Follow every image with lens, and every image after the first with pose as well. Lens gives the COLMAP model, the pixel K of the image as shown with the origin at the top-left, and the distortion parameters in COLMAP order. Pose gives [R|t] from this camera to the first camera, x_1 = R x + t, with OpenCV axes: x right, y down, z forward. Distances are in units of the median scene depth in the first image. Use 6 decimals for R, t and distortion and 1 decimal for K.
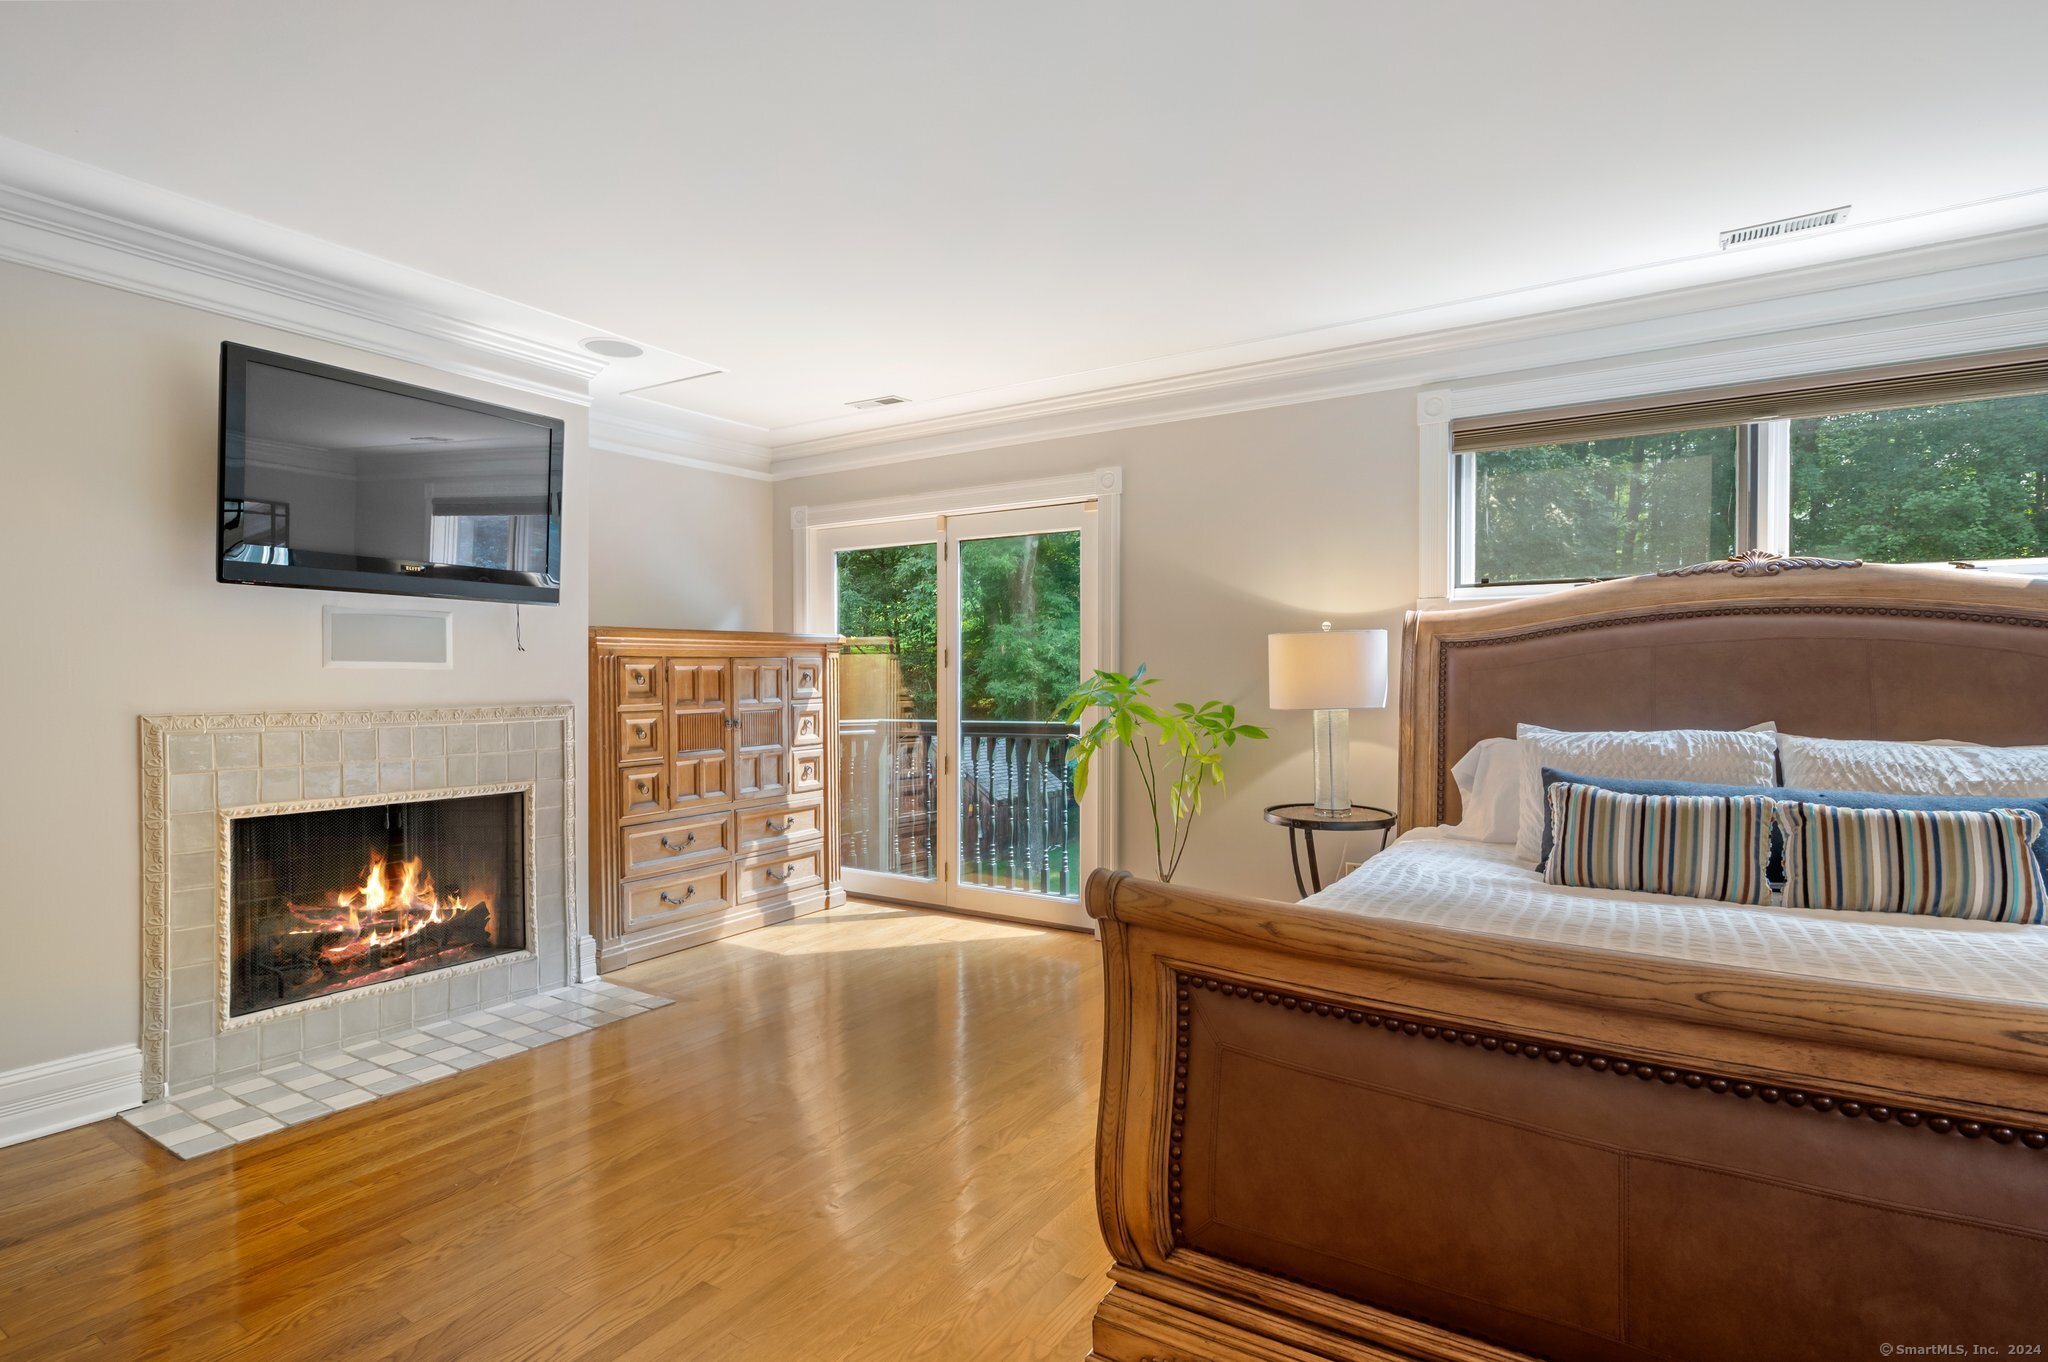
lens RADIAL K [[1028.1, 0, 1022.9], [0, 1028.1, 690.3], [0, 0, 1]] dist [0.003704, -0.001705]
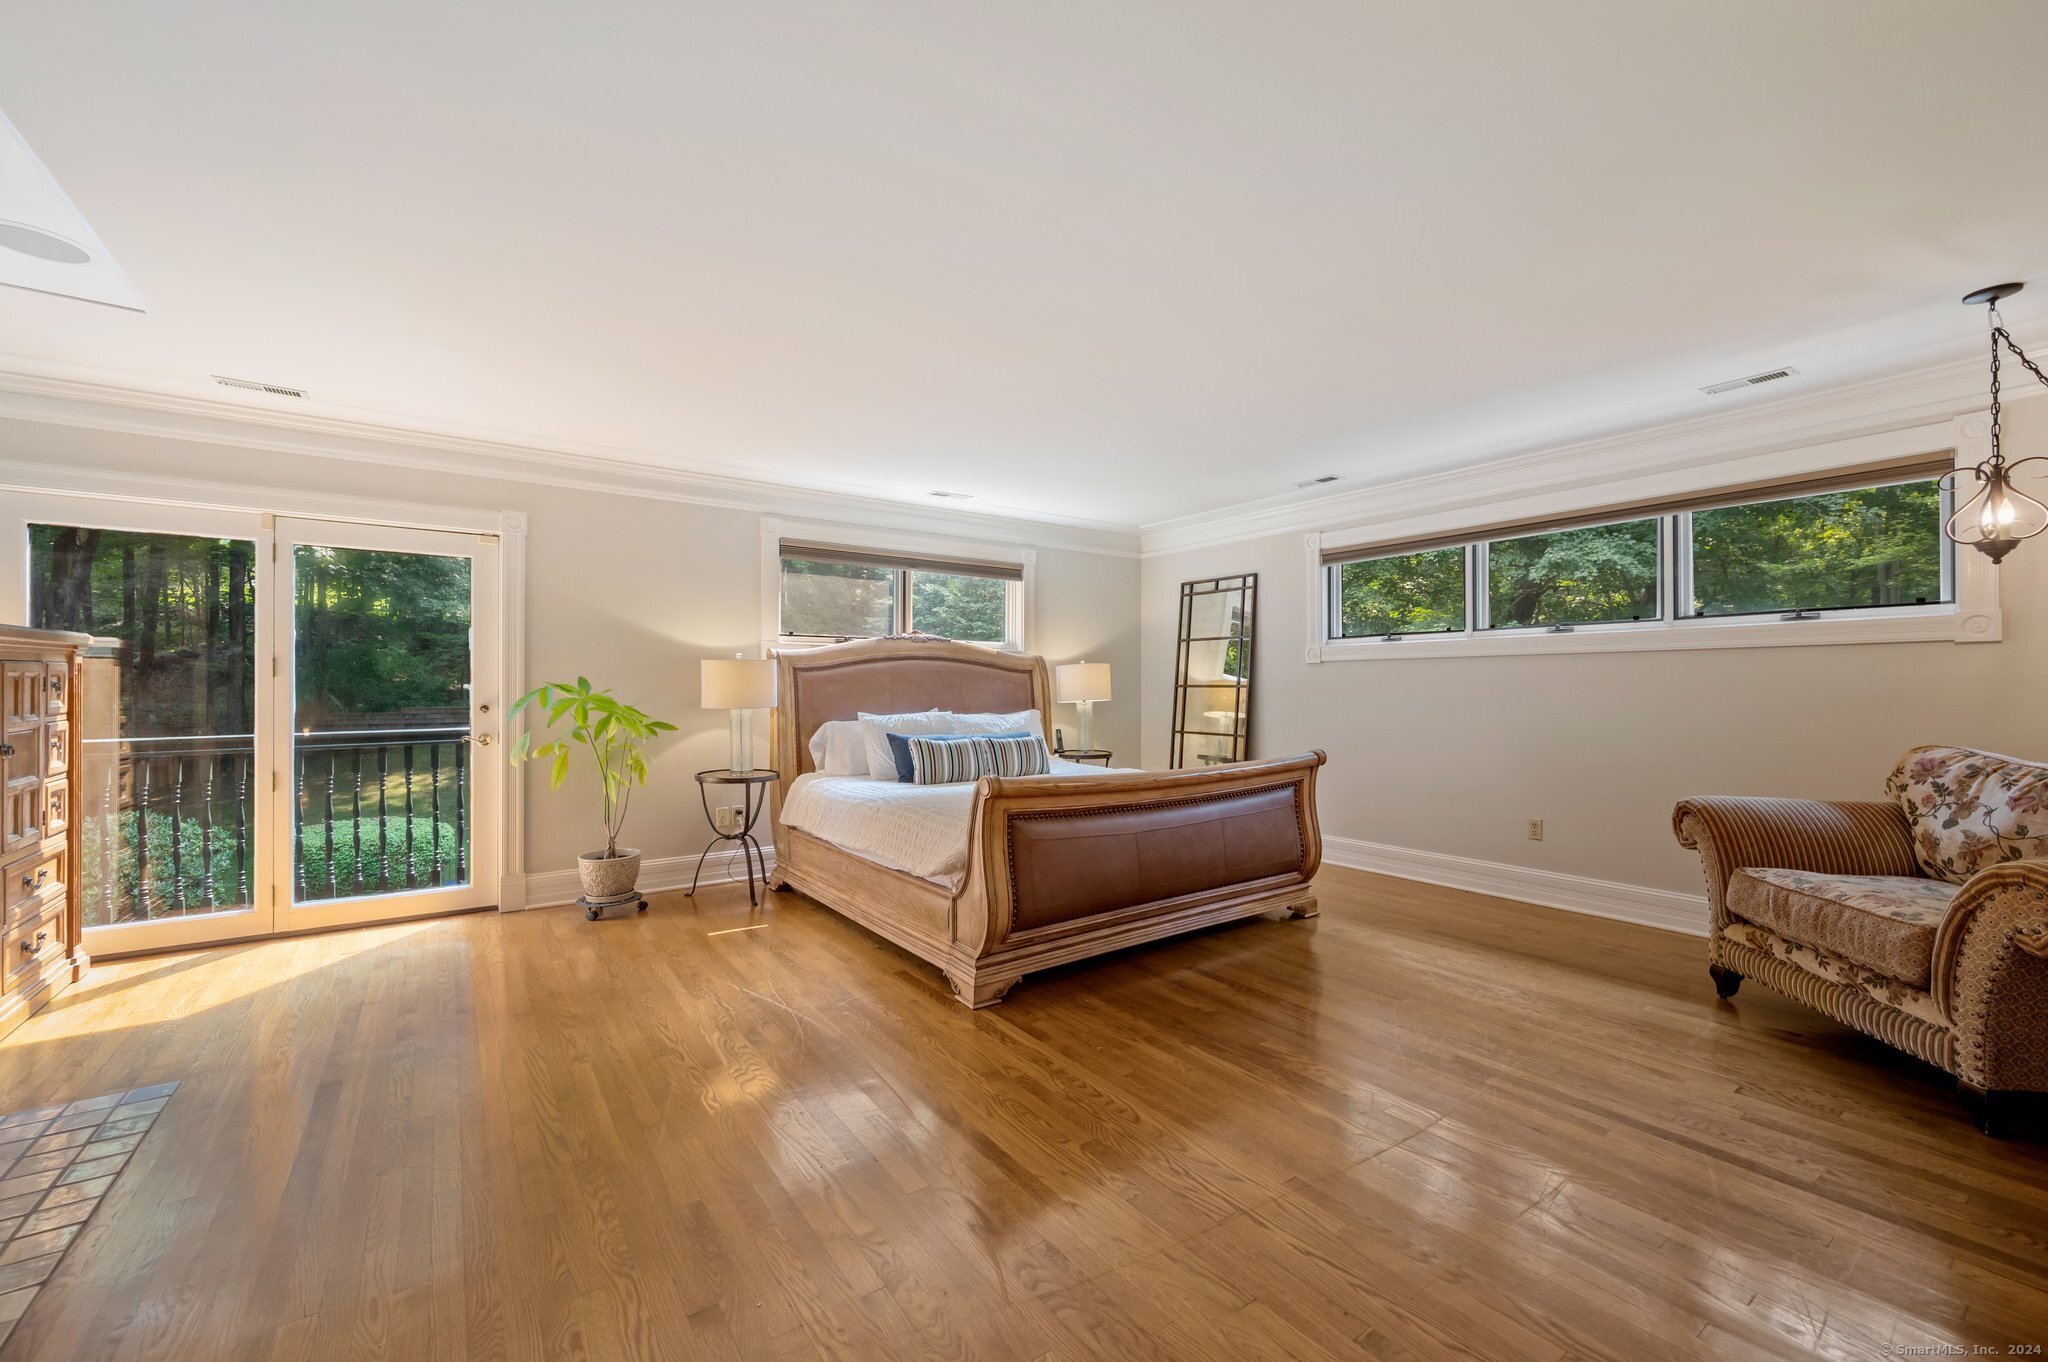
lens RADIAL K [[820.9, 0, 1021.7], [0, 820.9, 682.6], [0, 0, 1]] dist [0.003868, -0.001320]
pose [[0.364270, 0.005938, 0.931274, -0.702968], [0.010162, 0.999895, -0.010351, -0.003109], [-0.931238, 0.013234, 0.364172, 0.129875]]
